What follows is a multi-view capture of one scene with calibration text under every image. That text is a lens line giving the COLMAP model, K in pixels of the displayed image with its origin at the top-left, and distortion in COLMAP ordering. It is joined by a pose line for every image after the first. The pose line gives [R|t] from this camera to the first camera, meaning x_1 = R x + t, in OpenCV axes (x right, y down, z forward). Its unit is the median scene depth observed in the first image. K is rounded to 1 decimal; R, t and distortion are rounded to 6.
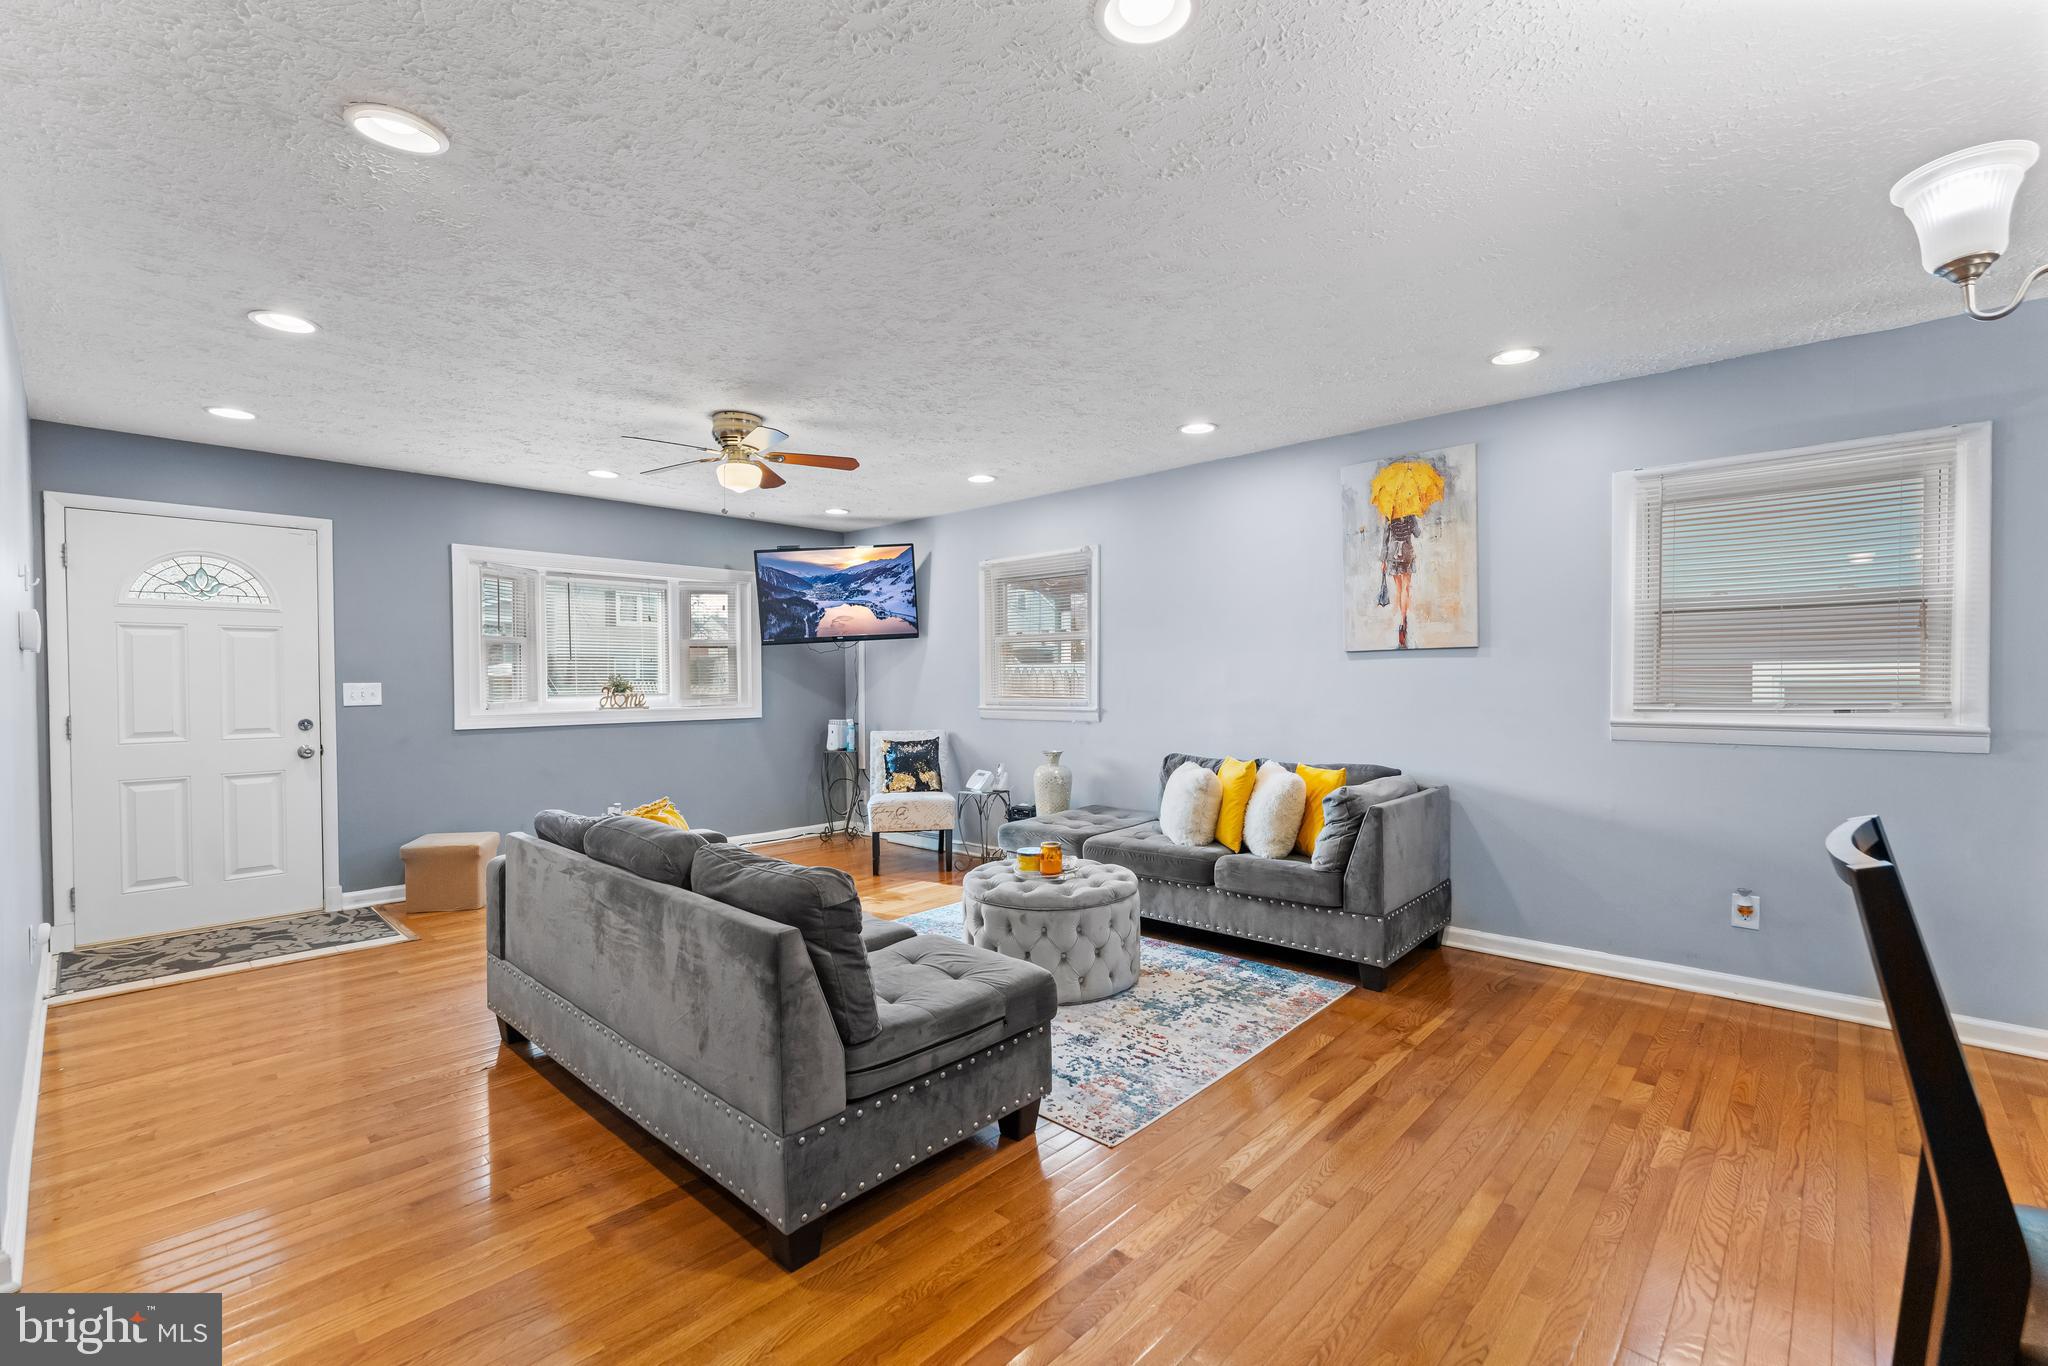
lens RADIAL K [[897.3, 0, 1012.2], [0, 897.3, 680.5], [0, 0, 1]] dist [-0.007106, 0.000911]
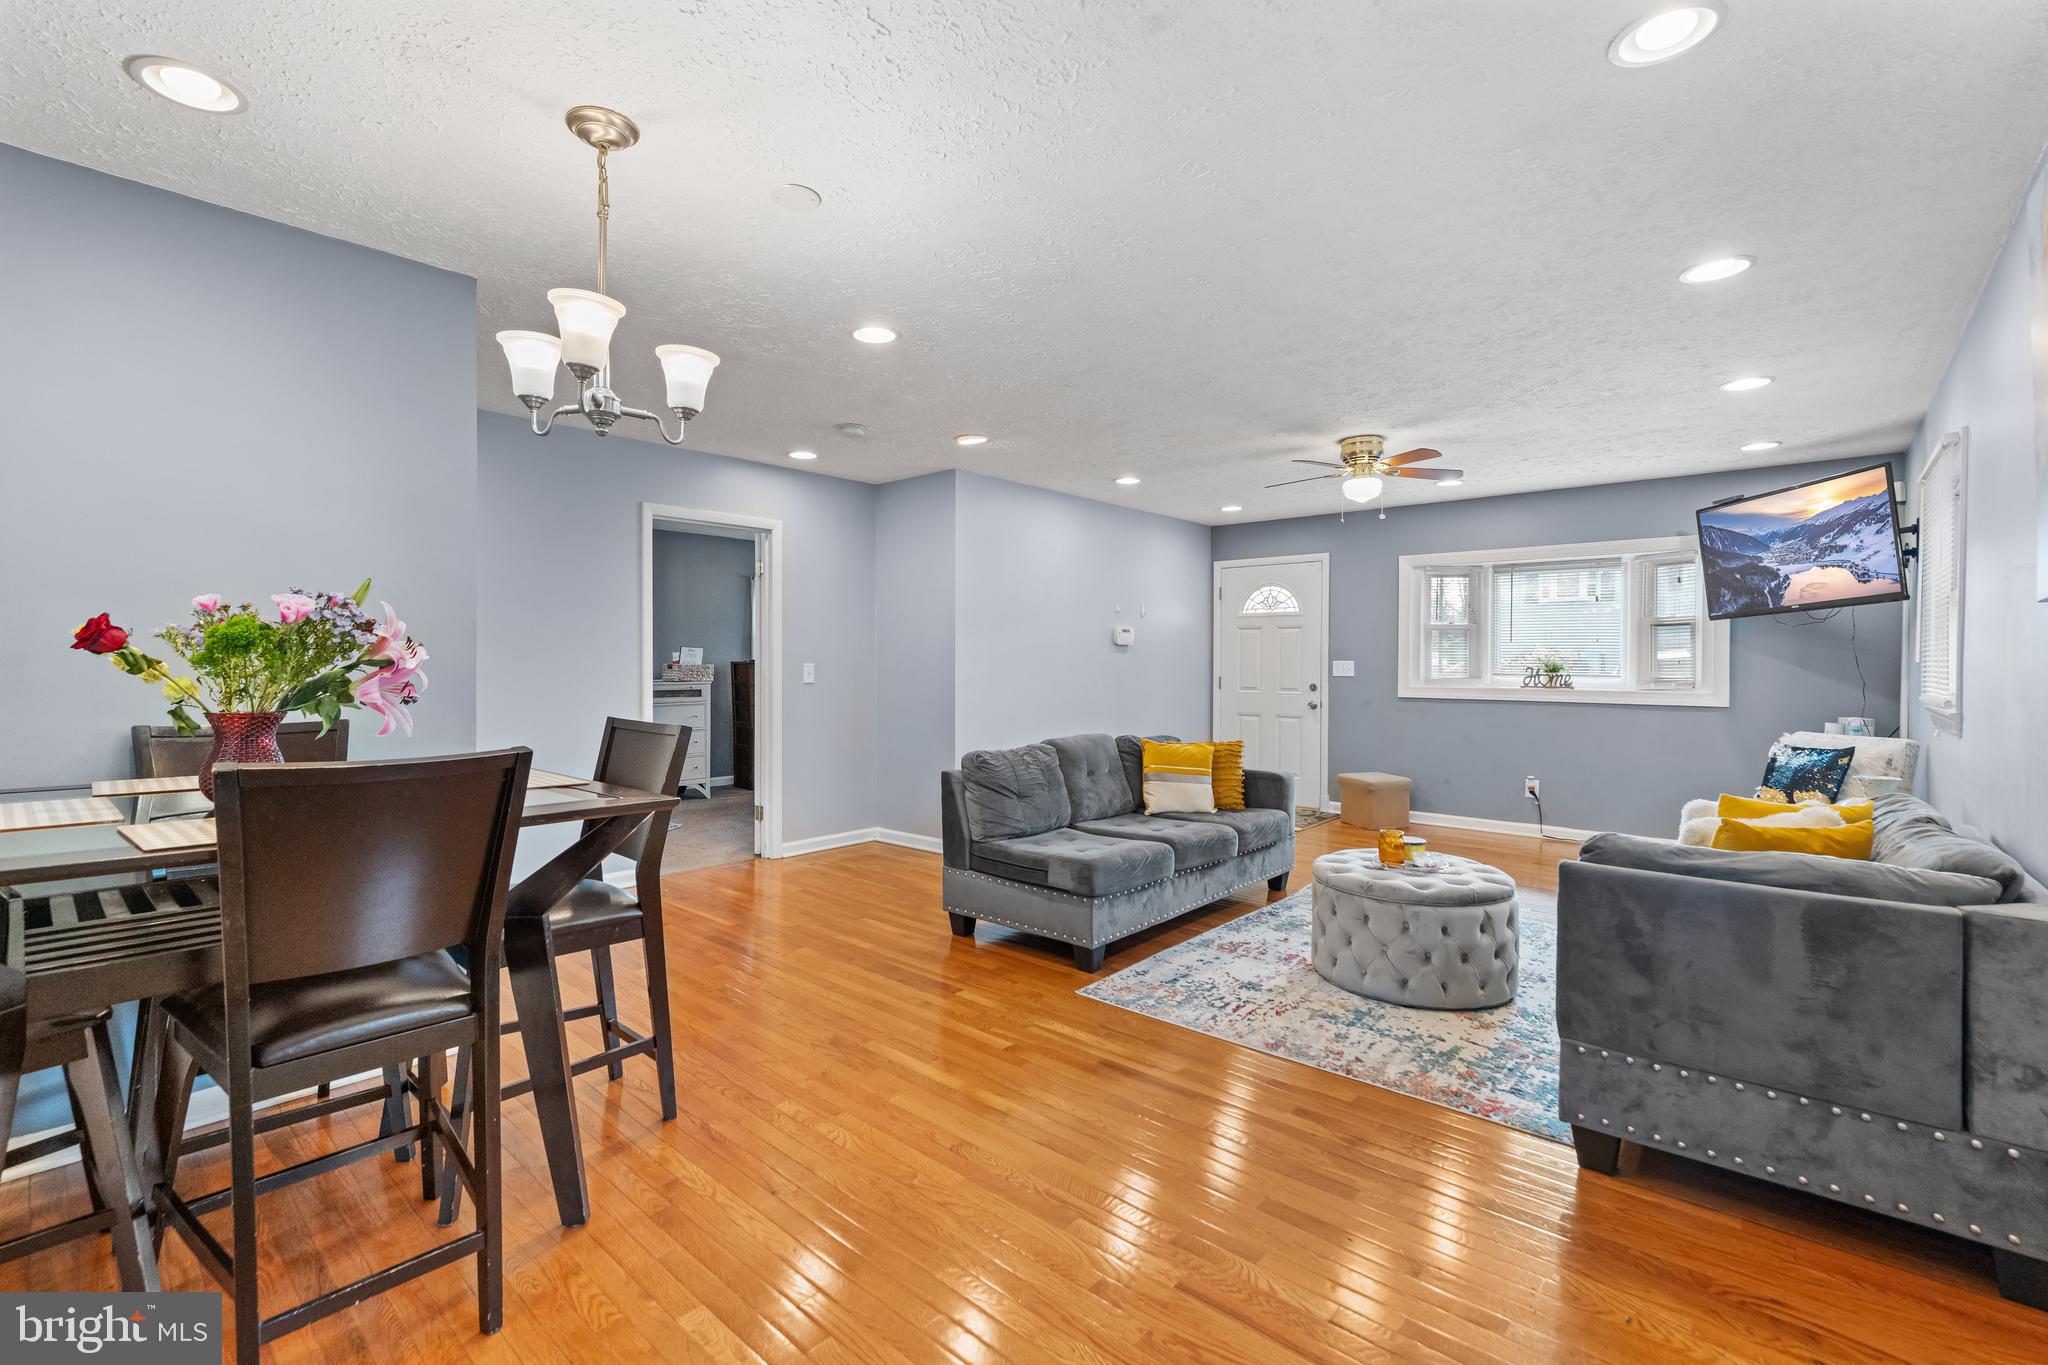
lens RADIAL K [[897.3, 0, 994.0], [0, 897.3, 667.8], [0, 0, 1]] dist [-0.007106, 0.000911]
pose [[0.025048, 0.017852, -0.999527, 0.771526], [-0.022596, 0.999595, 0.017287, 0.001645], [0.999431, 0.022152, 0.025442, 0.435737]]
